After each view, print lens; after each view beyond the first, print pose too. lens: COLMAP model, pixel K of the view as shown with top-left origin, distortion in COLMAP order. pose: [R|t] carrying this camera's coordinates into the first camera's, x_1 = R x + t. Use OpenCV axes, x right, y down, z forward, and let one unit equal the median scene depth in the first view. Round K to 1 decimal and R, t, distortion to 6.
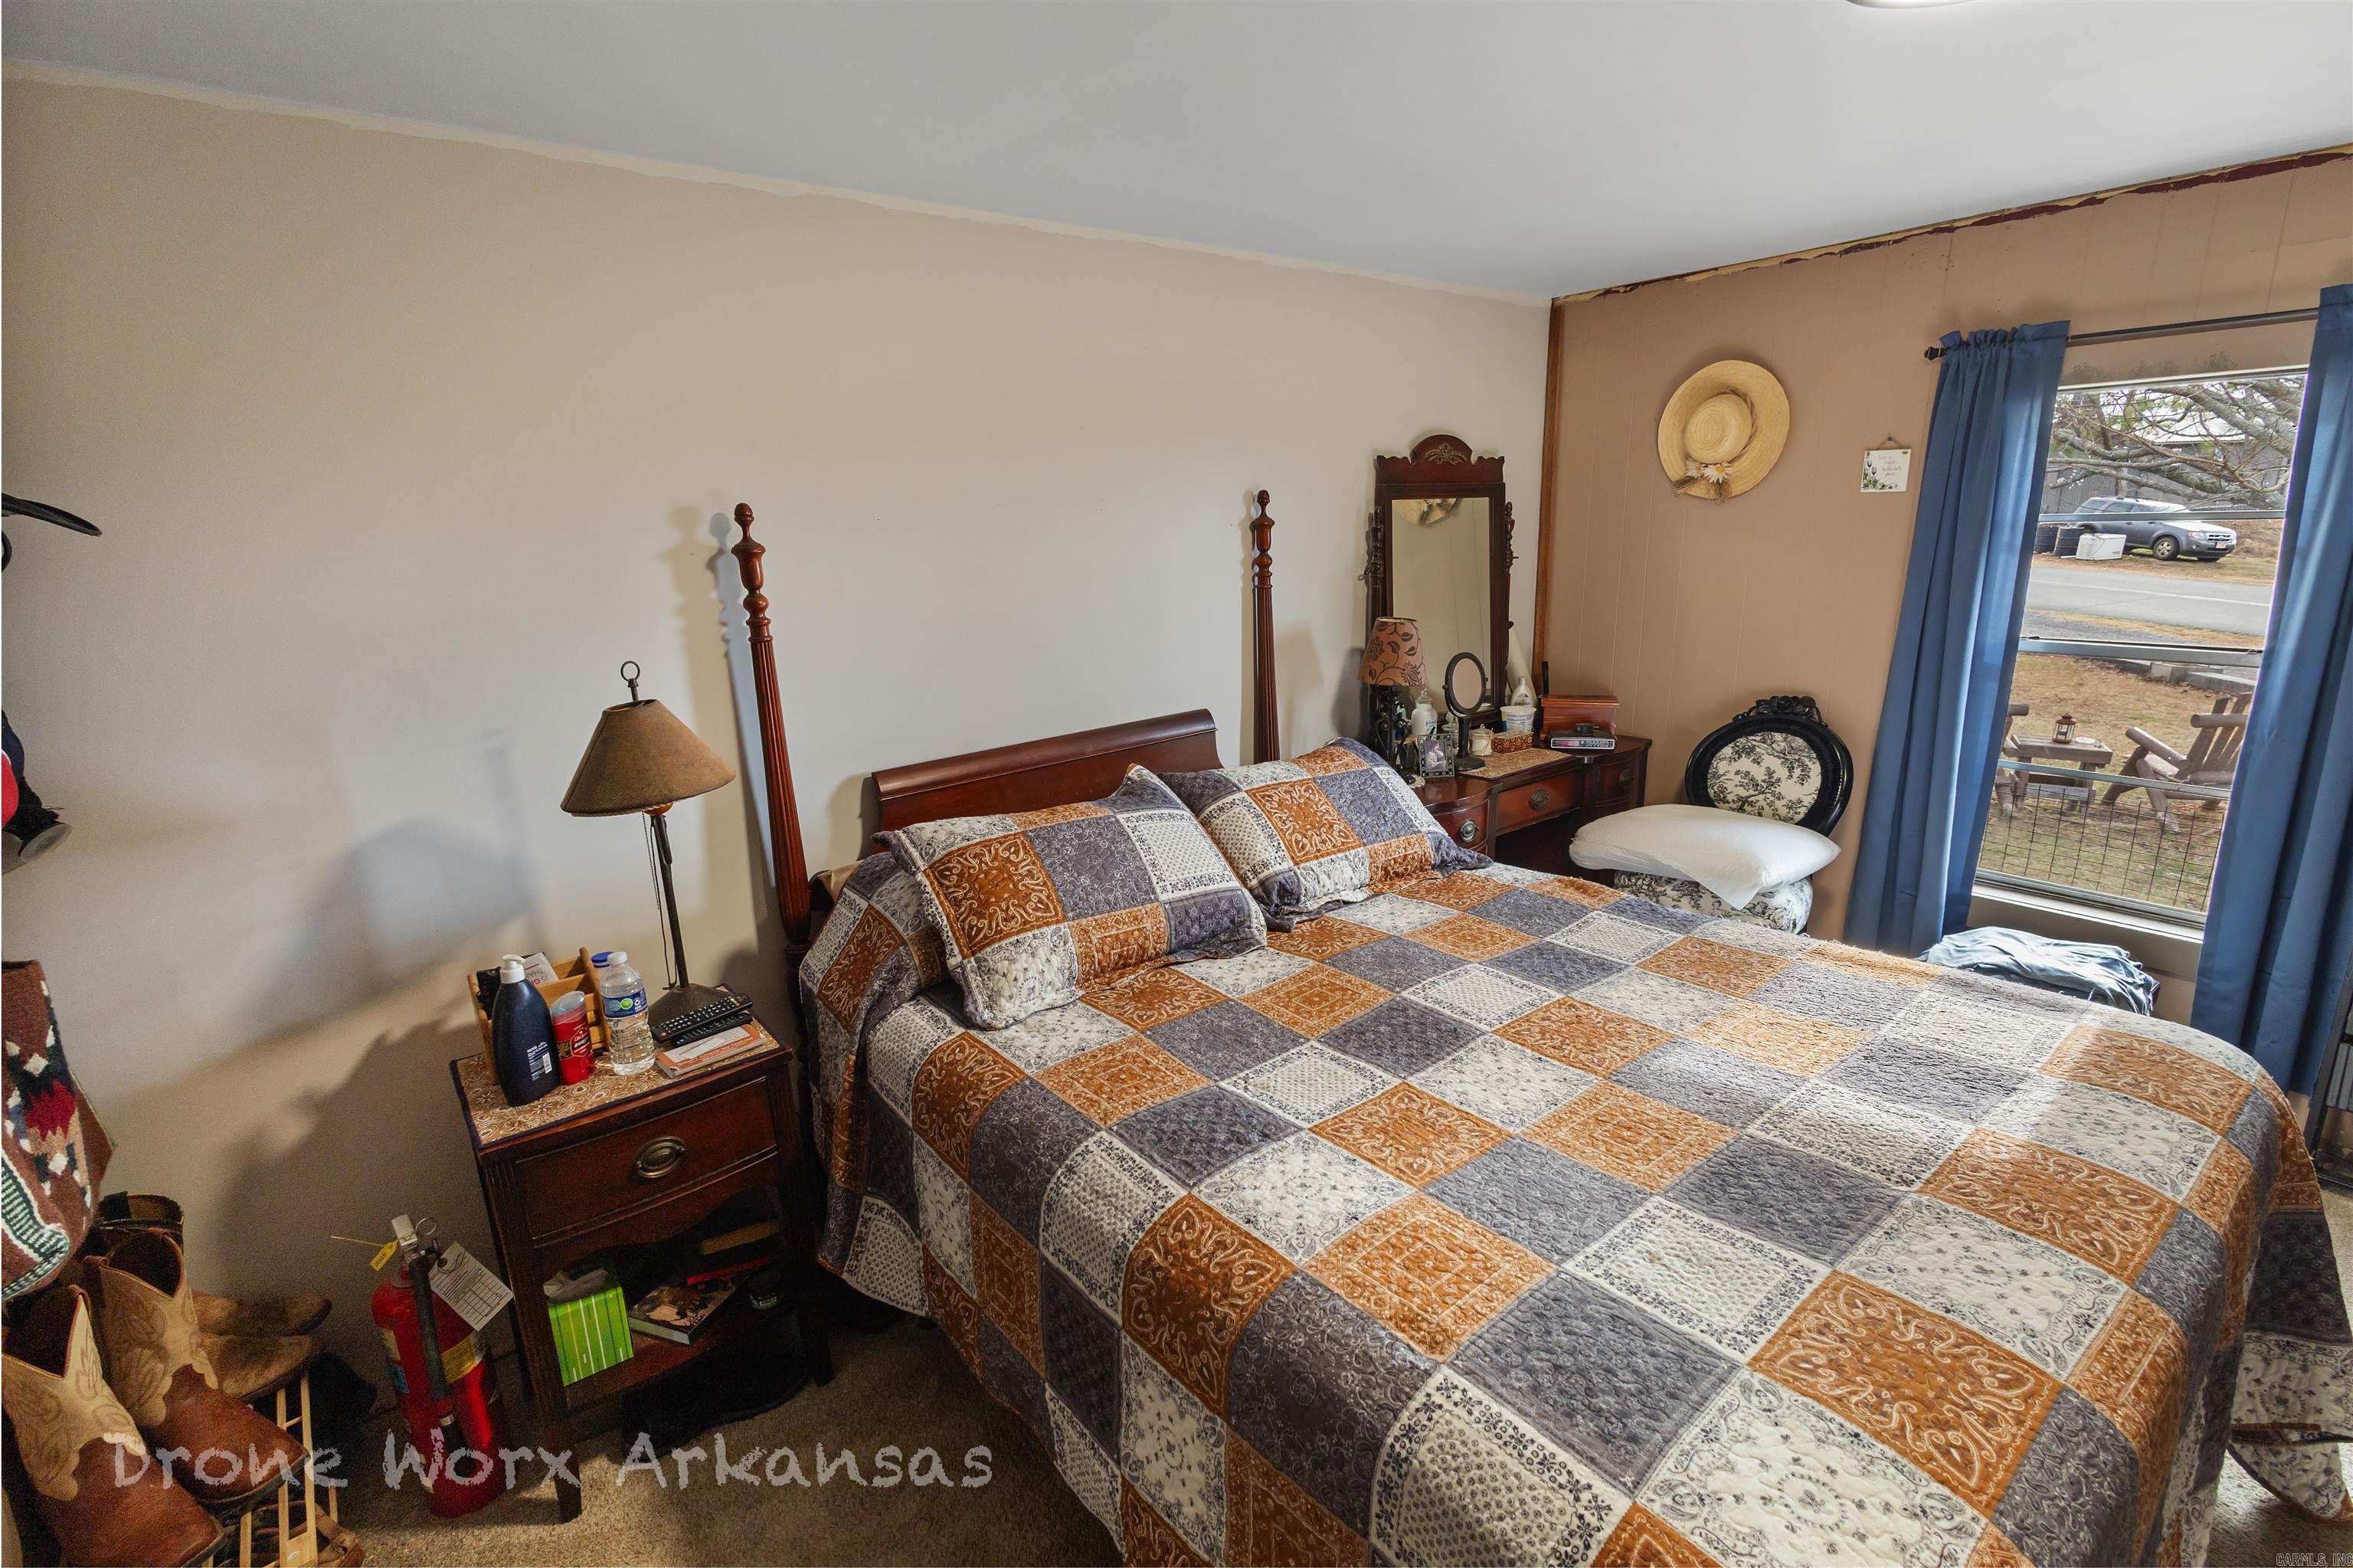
lens RADIAL K [[1083.4, 0, 1169.0], [0, 1083.4, 781.6], [0, 0, 1]] dist [0.003772, -0.000484]
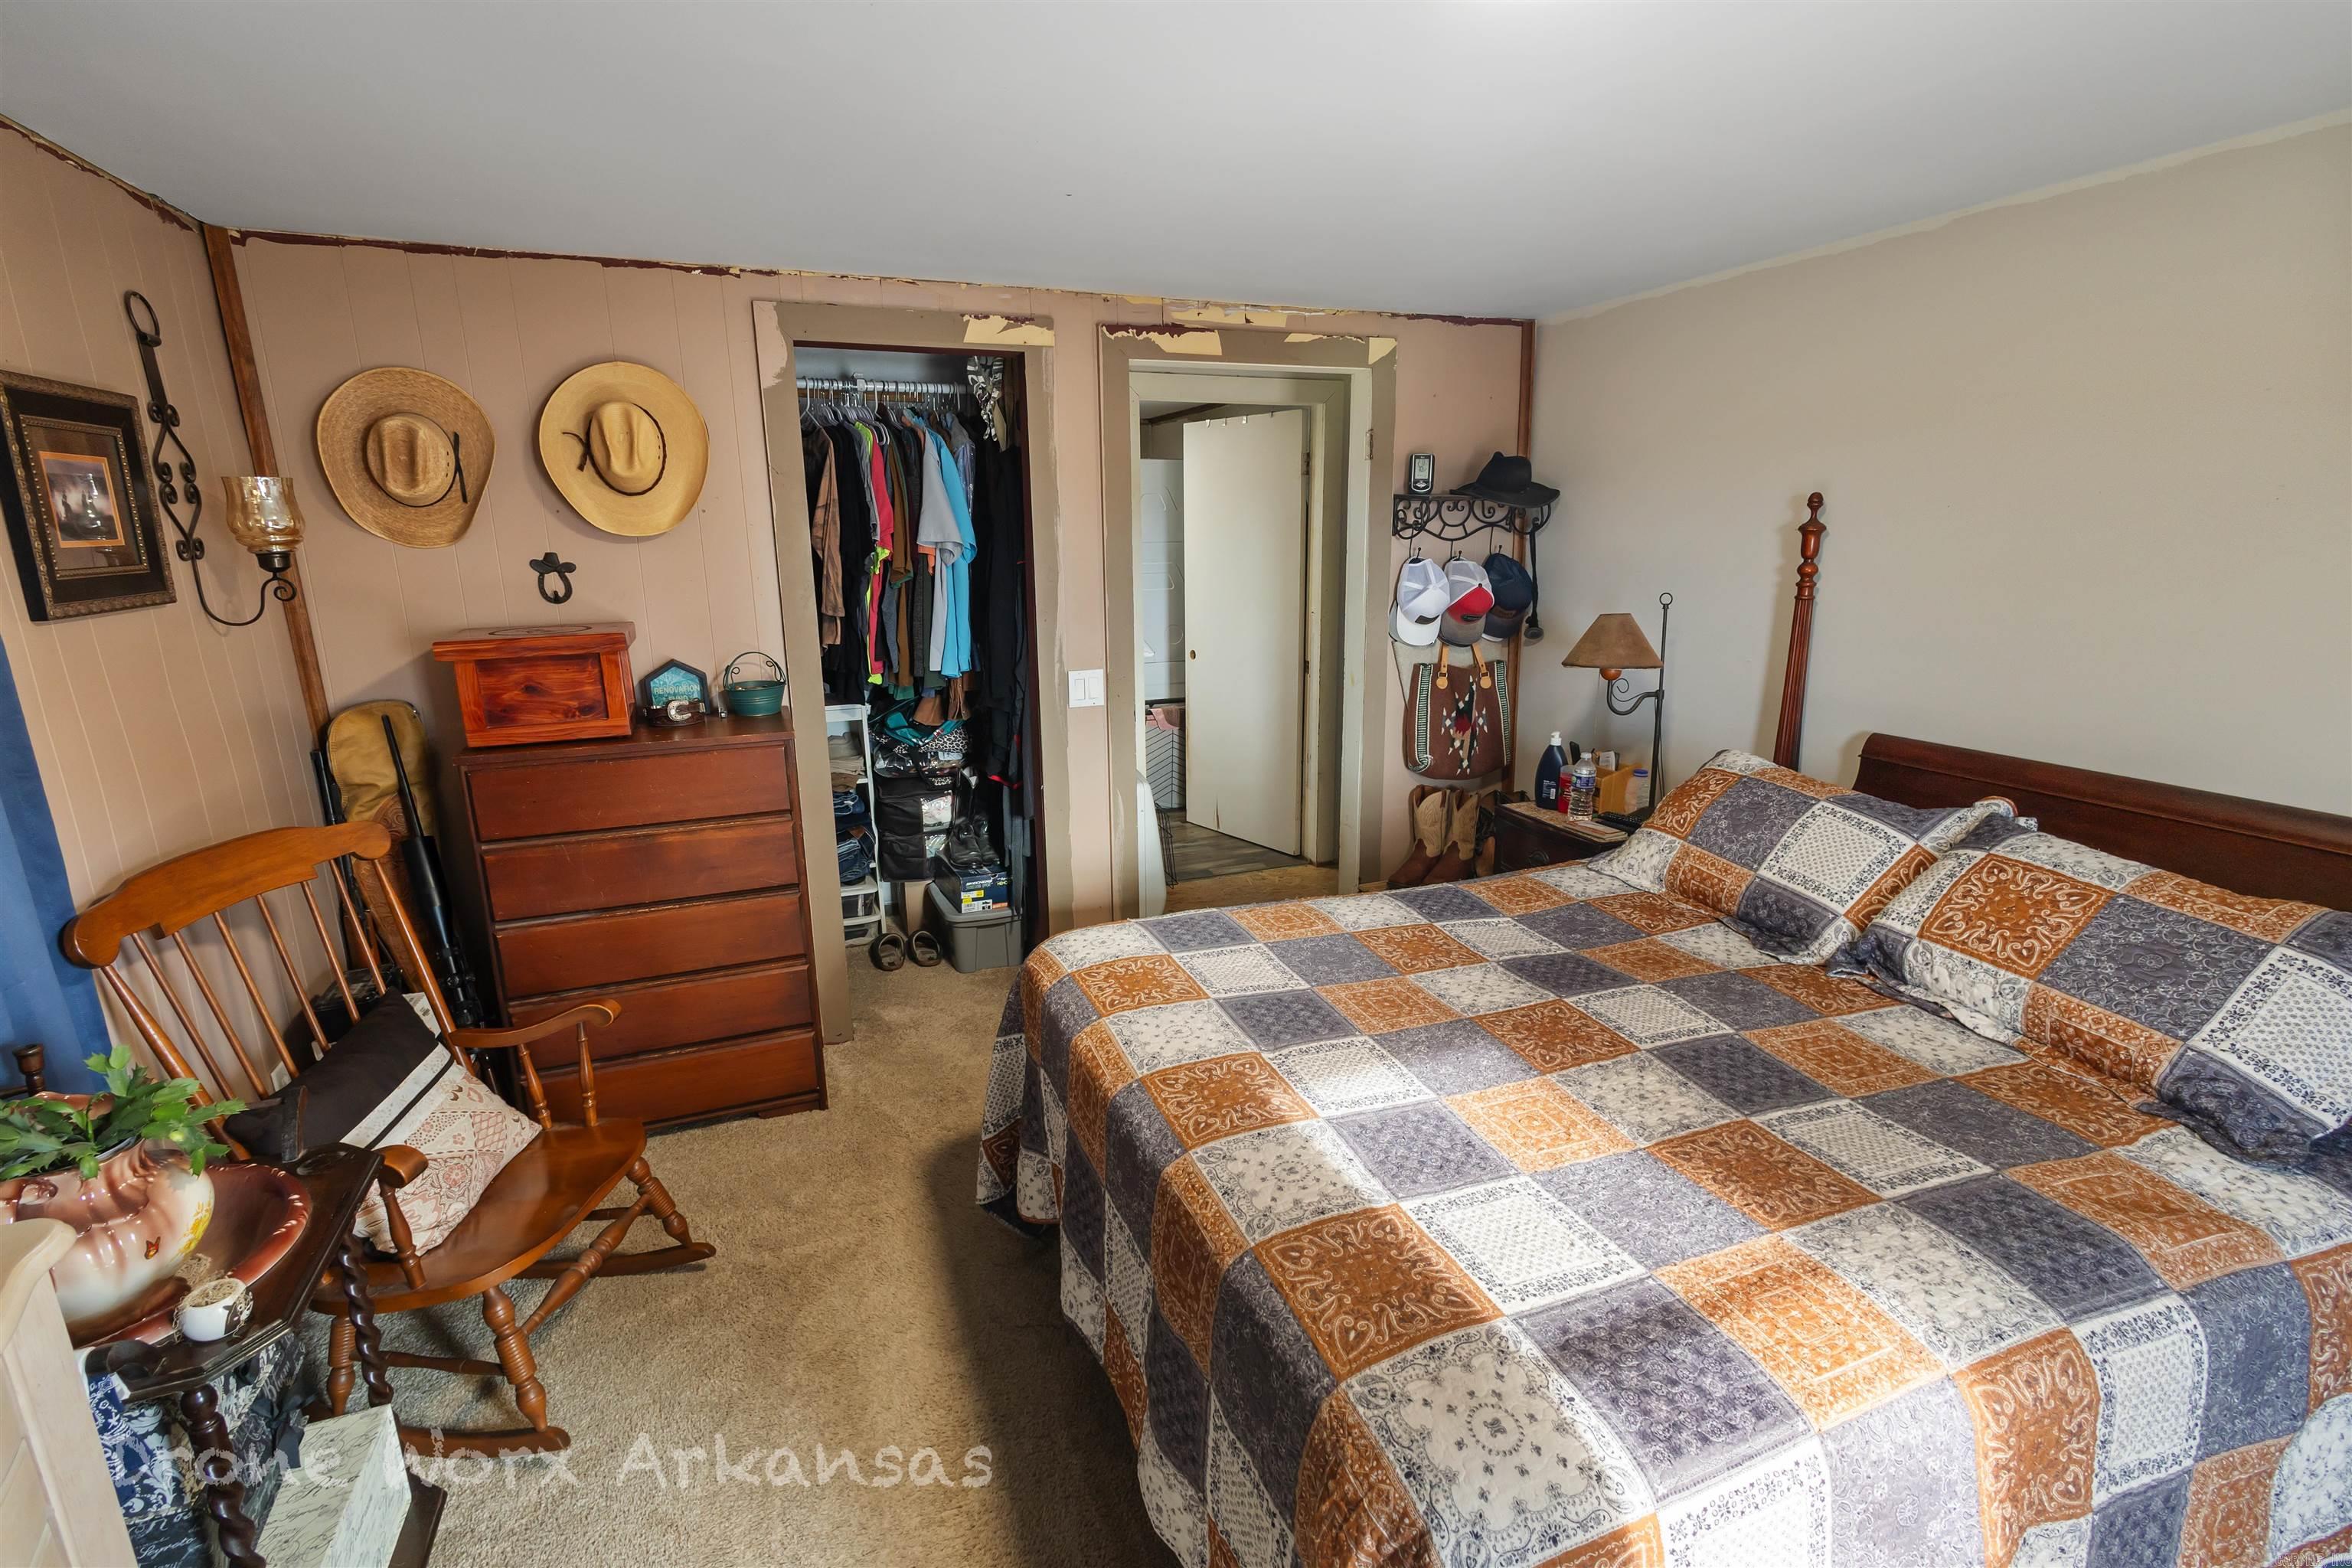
lens RADIAL K [[1082.9, 0, 1174.3], [0, 1082.9, 774.4], [0, 0, 1]] dist [0.003772, -0.000484]
pose [[-0.299355, 0.261523, -0.917601, 1.100941], [-0.211827, 0.919488, 0.331167, -0.208657], [0.930331, 0.293509, -0.219856, 0.653656]]
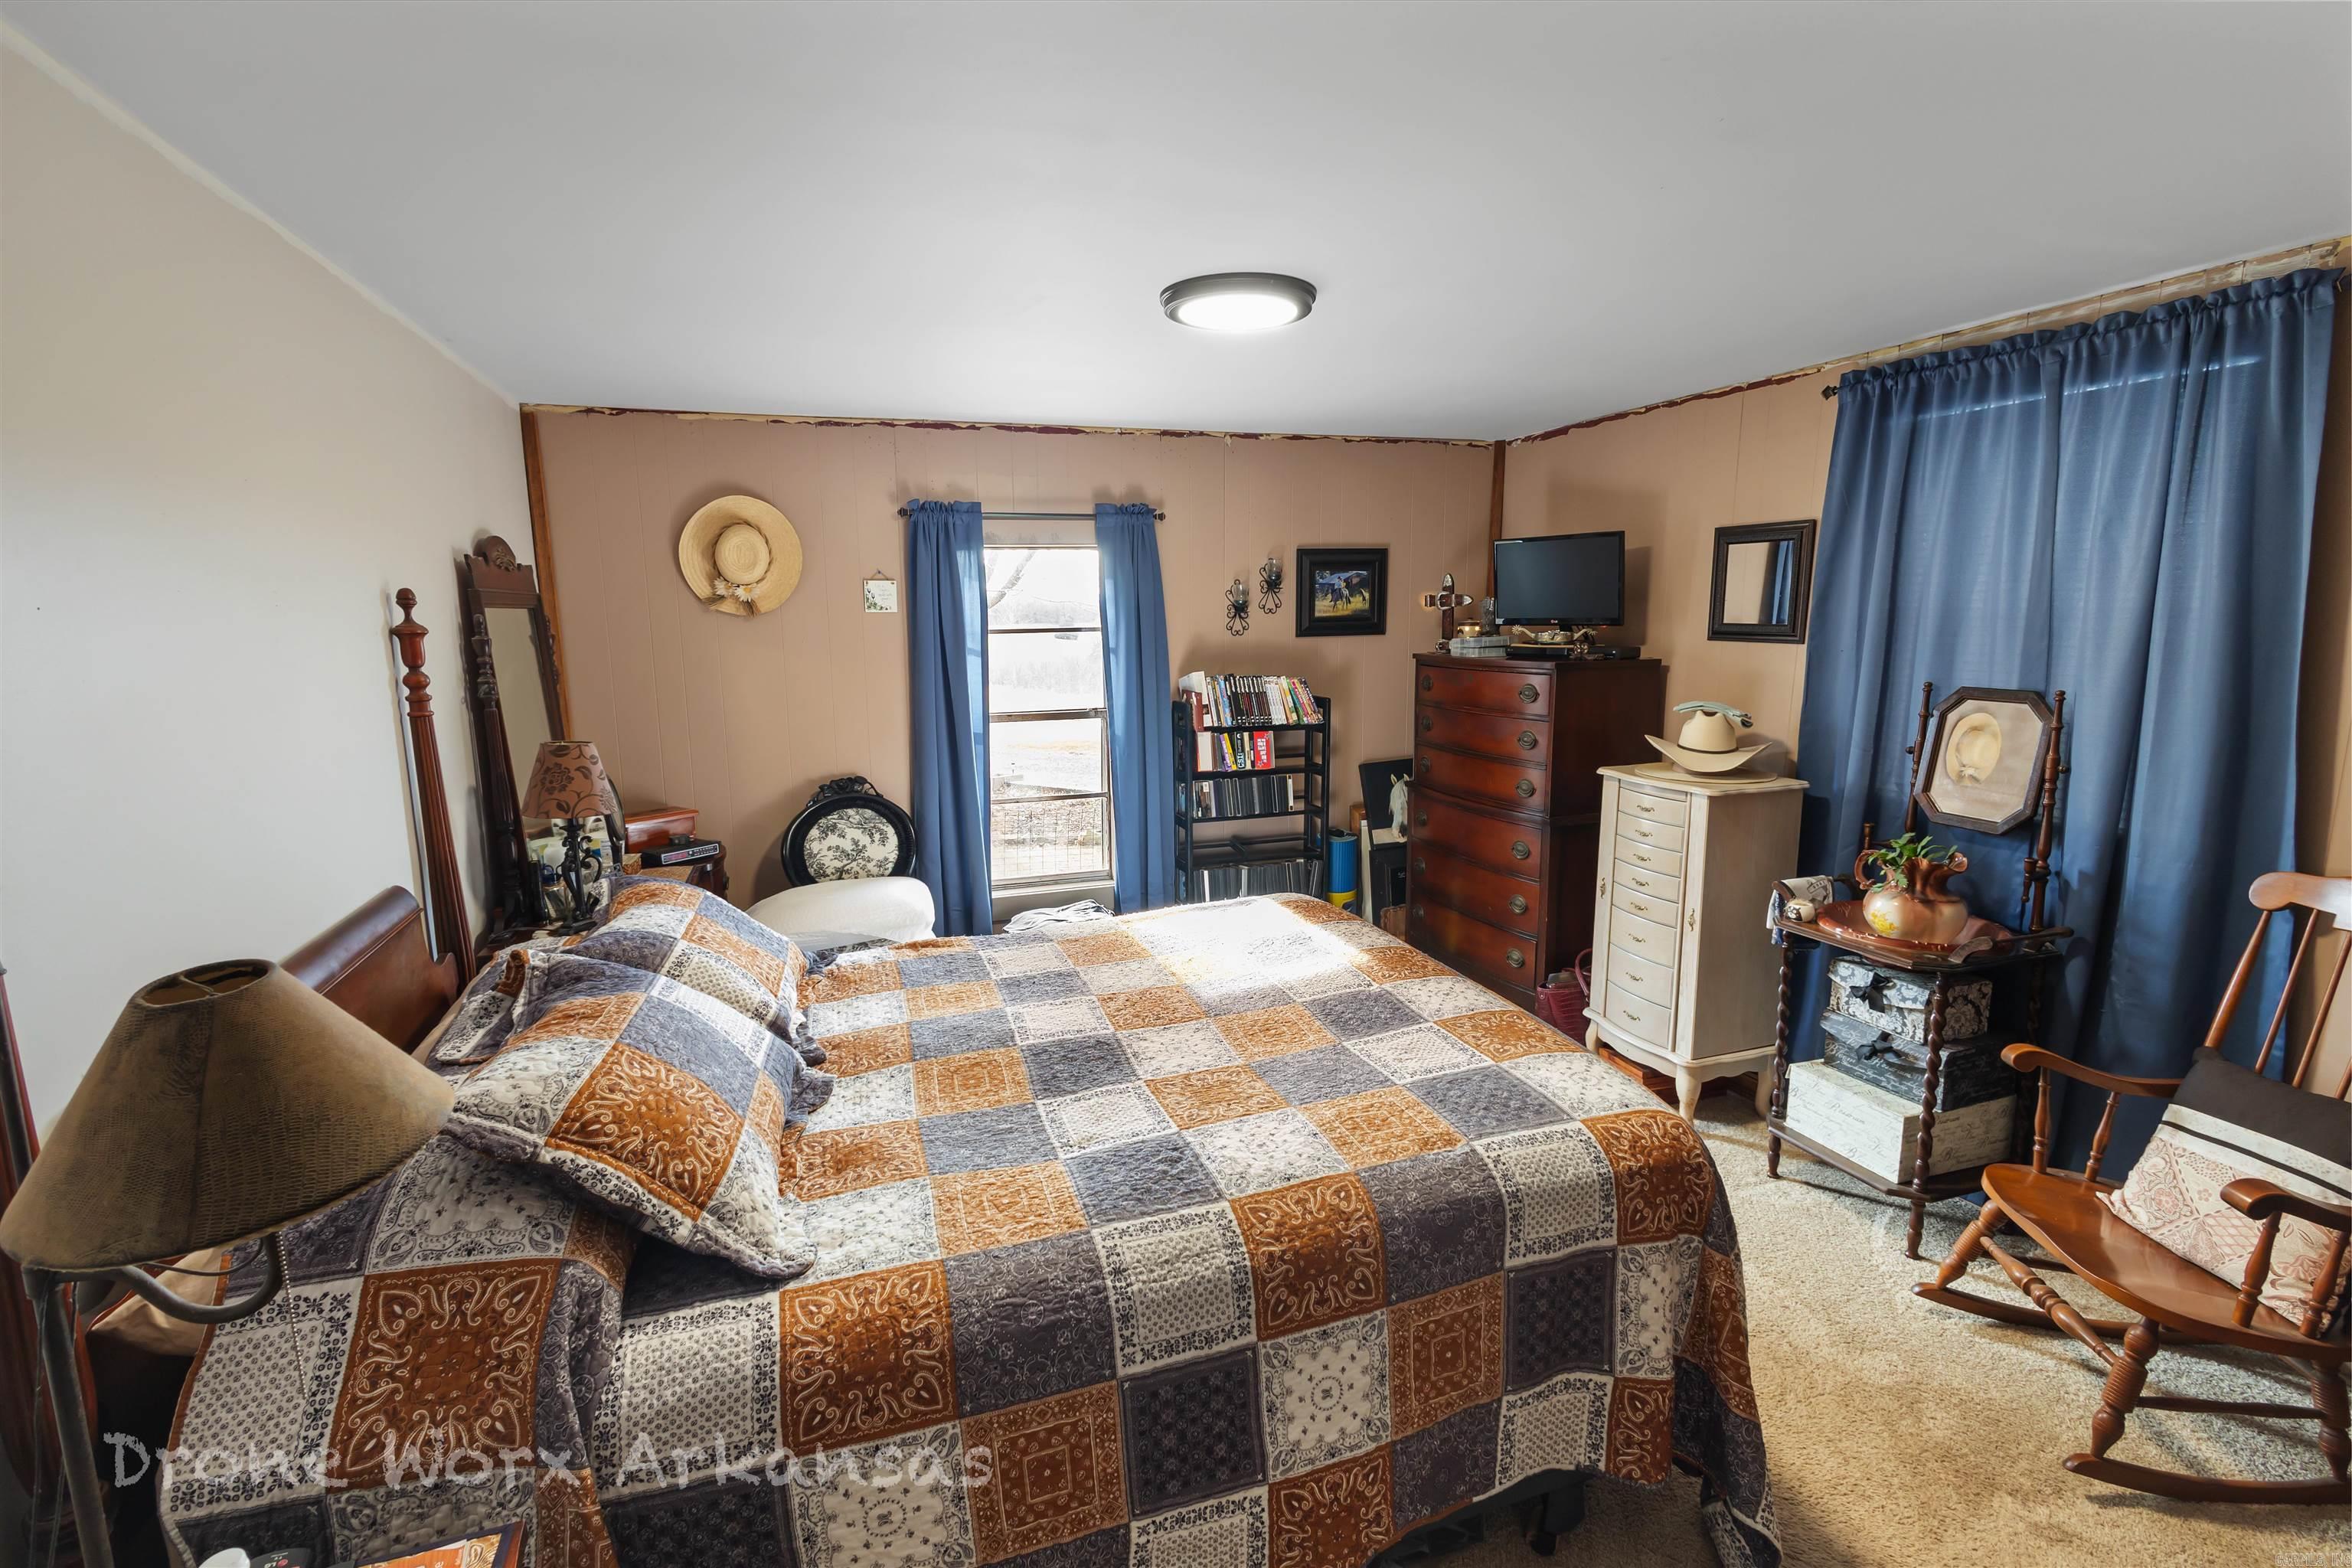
lens RADIAL K [[1082.9, 0, 1177.4], [0, 1082.9, 783.2], [0, 0, 1]] dist [0.003772, -0.000484]
pose [[0.330344, -0.122245, 0.935911, -0.634205], [0.231678, 0.971744, 0.045152, -0.063014], [-0.914986, 0.201914, 0.349331, 0.369678]]
